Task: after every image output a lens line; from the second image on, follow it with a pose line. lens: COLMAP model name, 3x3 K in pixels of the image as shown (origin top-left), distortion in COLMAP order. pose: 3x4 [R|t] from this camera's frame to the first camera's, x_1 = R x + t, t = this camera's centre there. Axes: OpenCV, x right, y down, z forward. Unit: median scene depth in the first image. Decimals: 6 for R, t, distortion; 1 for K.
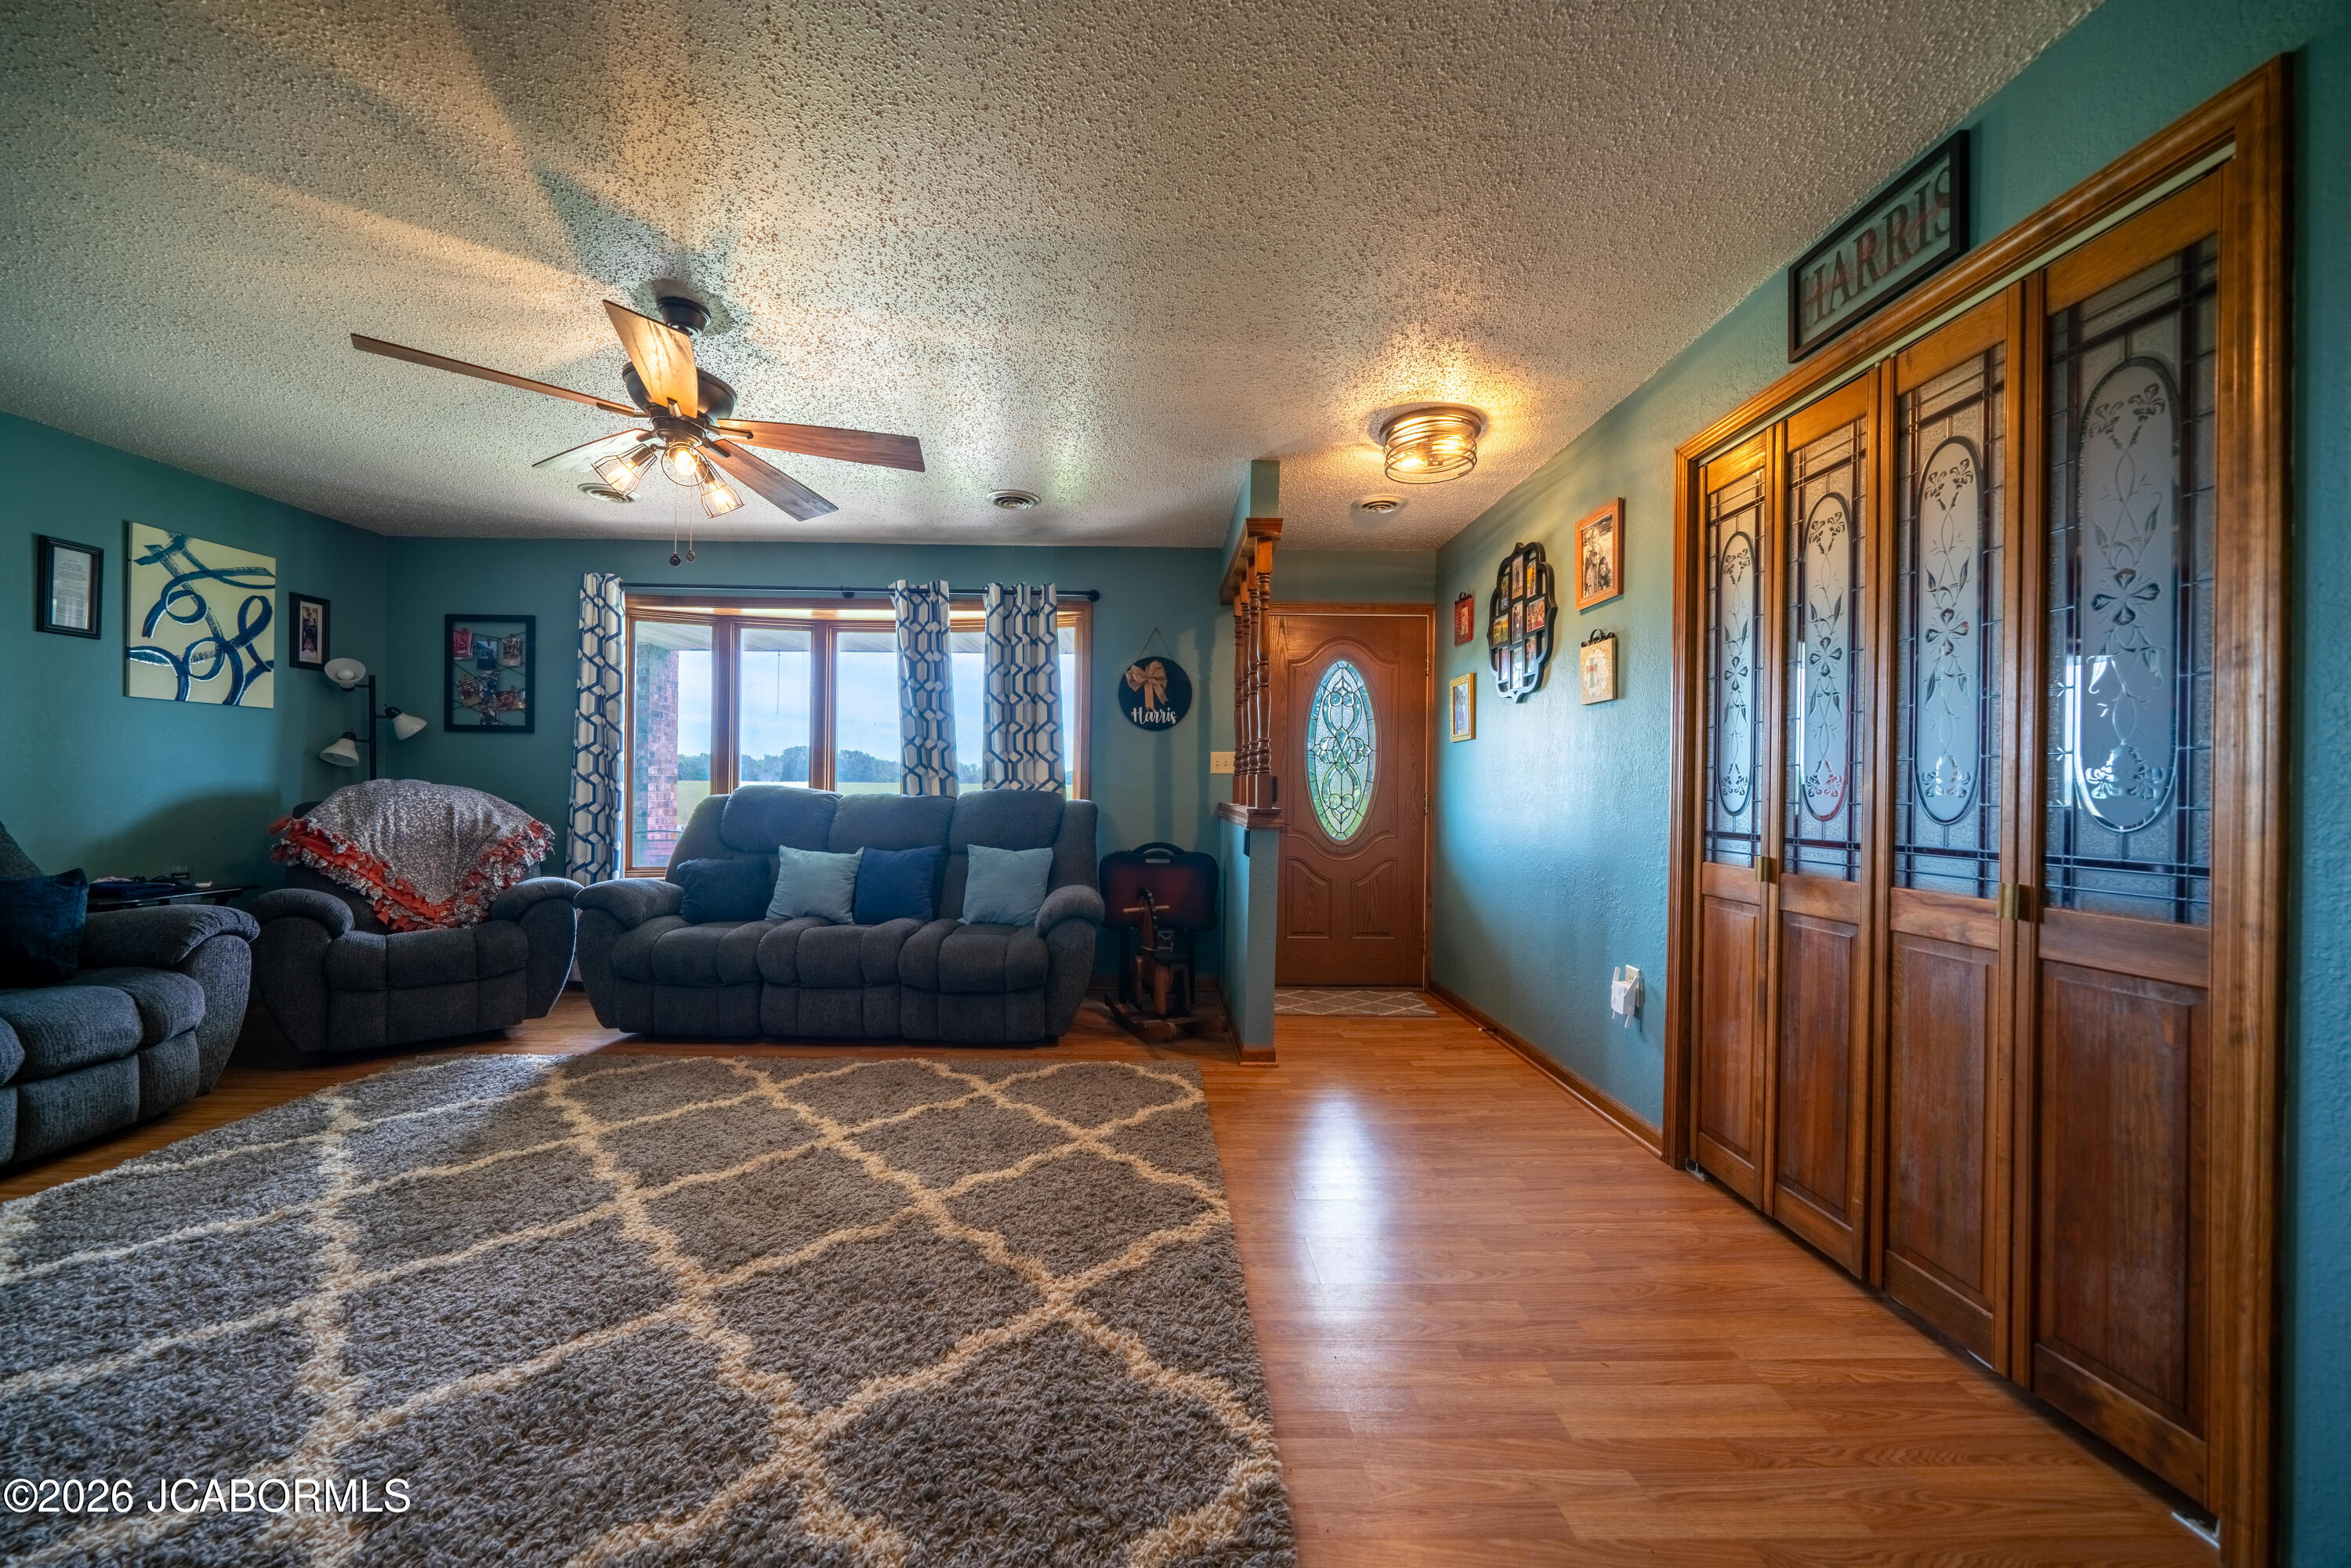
lens RADIAL K [[844.8, 0, 1142.7], [0, 844.8, 782.4], [0, 0, 1]] dist [-0.006194, 0.000641]
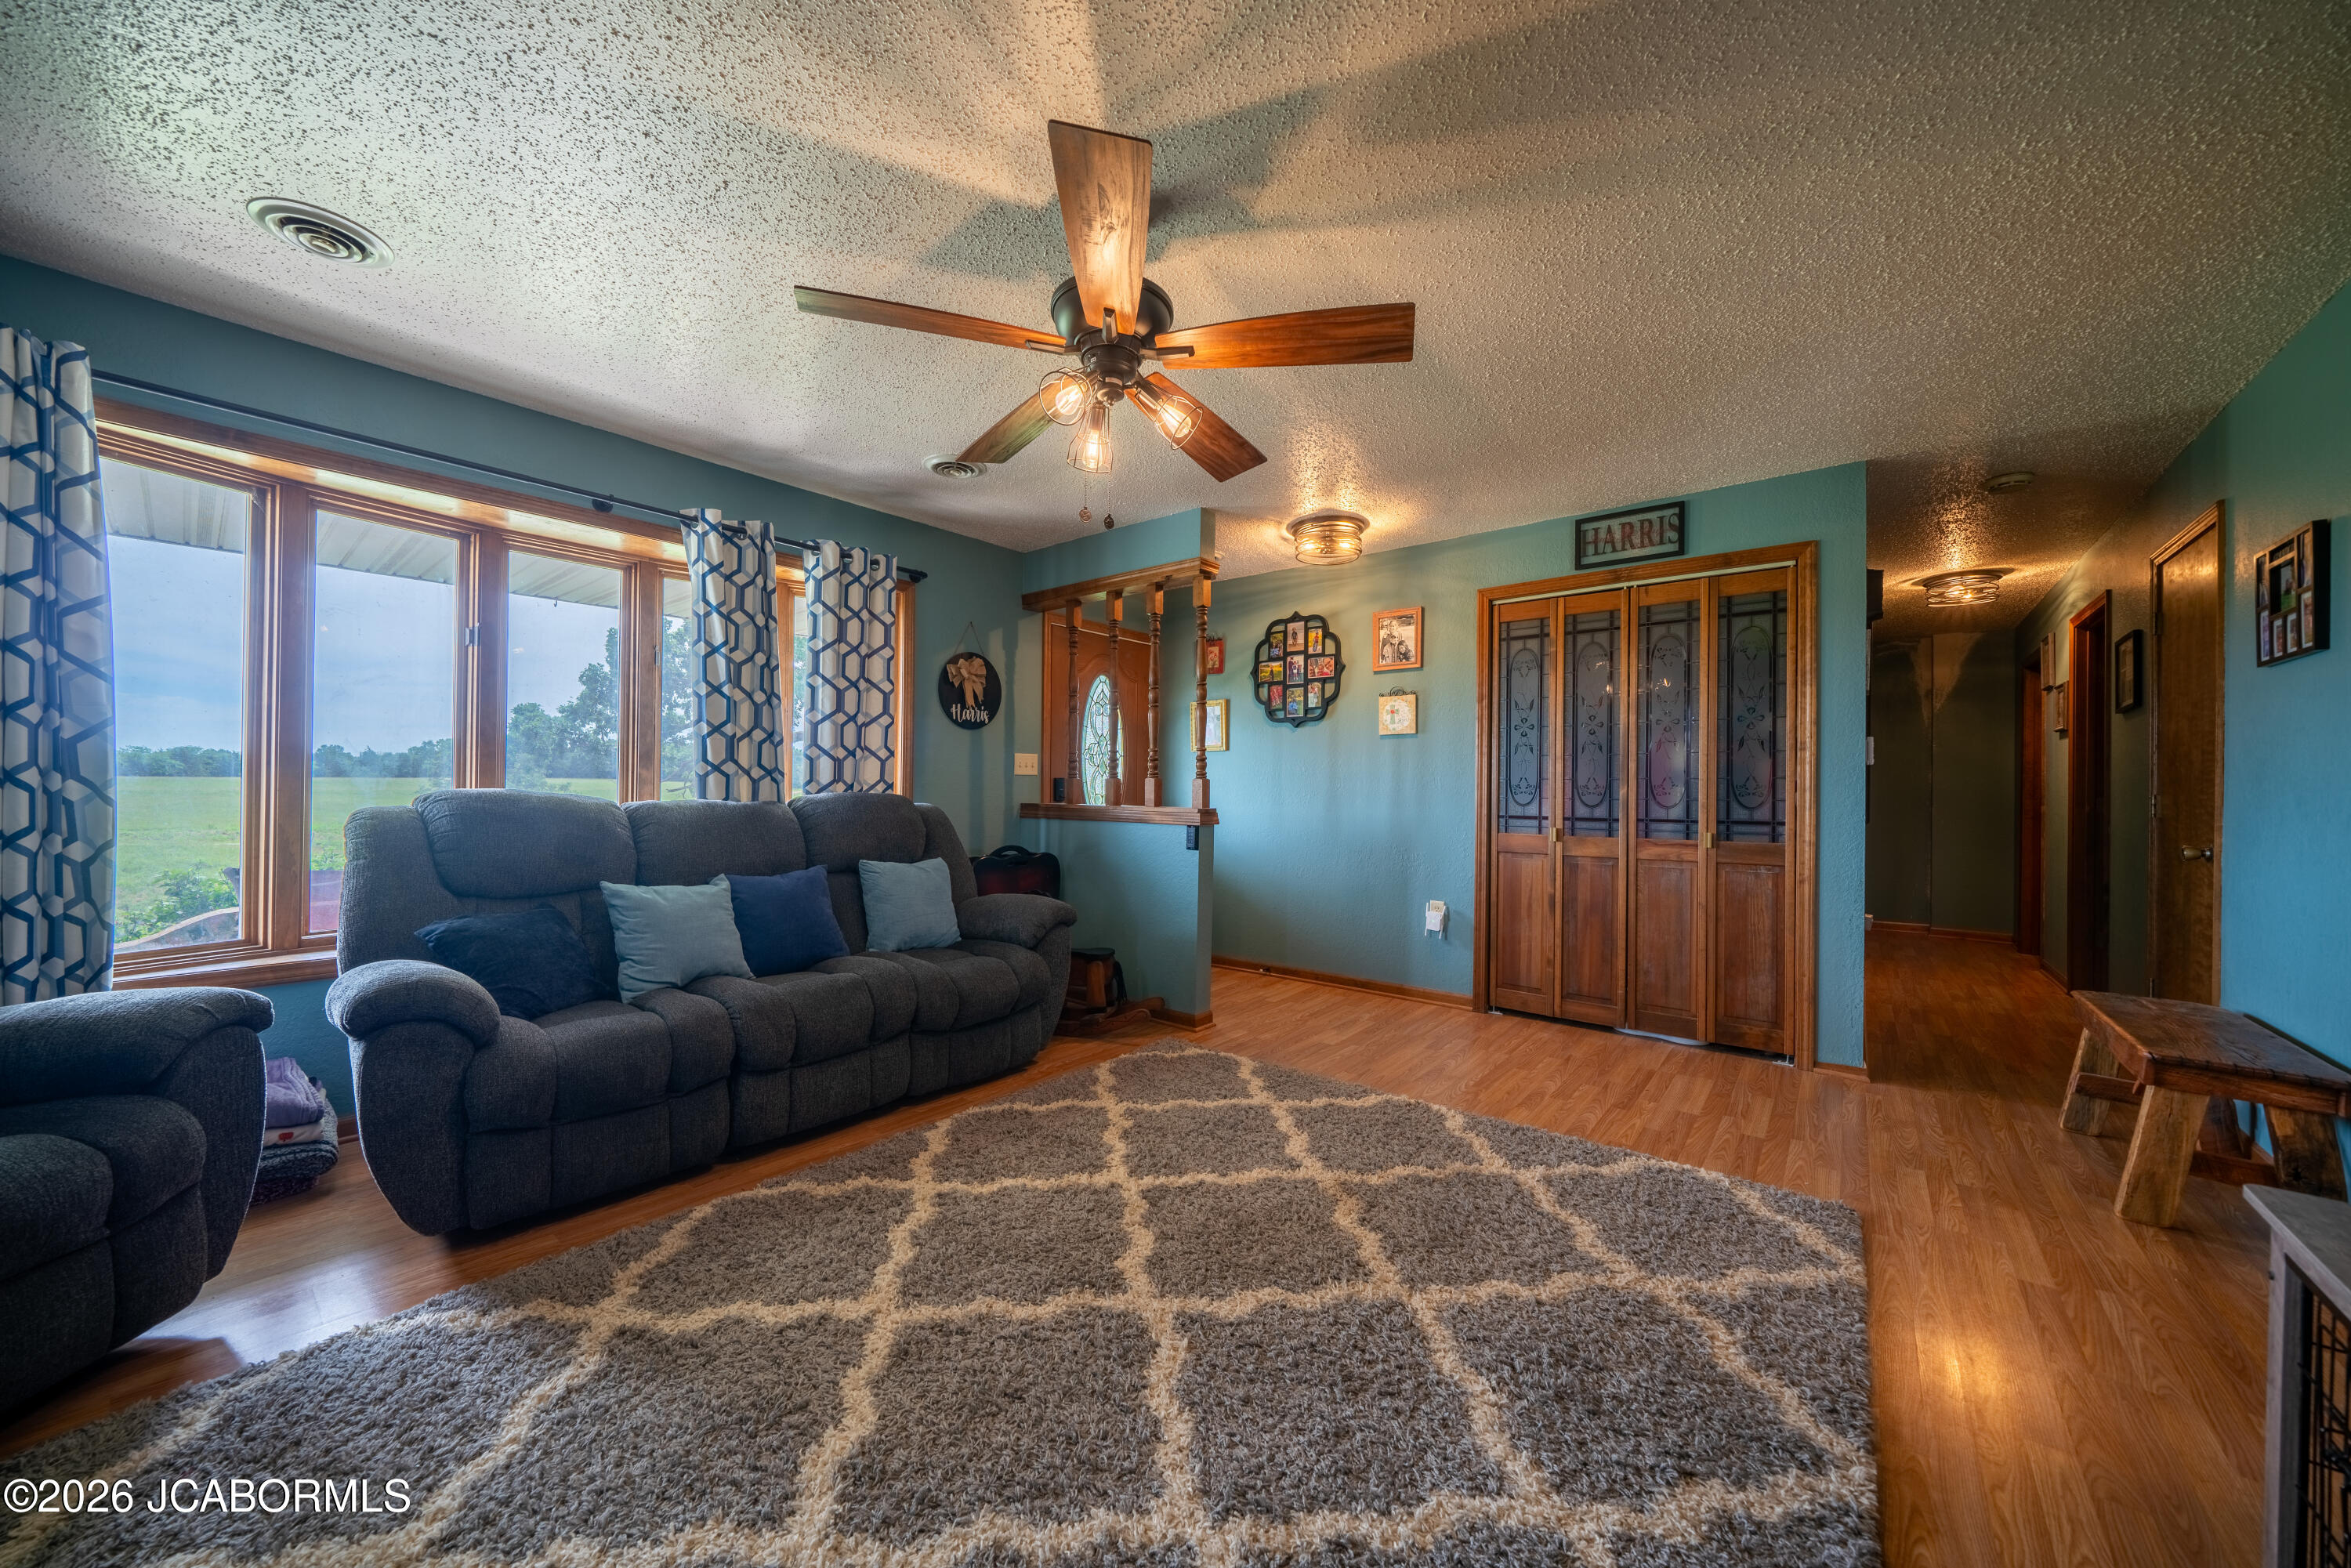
lens RADIAL K [[844.8, 0, 1163.4], [0, 844.8, 785.6], [0, 0, 1]] dist [-0.006194, 0.000641]
pose [[0.635548, -0.002859, 0.772056, -0.942735], [-0.006712, 0.999935, 0.009227, -0.012987], [-0.772032, -0.011046, 0.635487, 0.358402]]
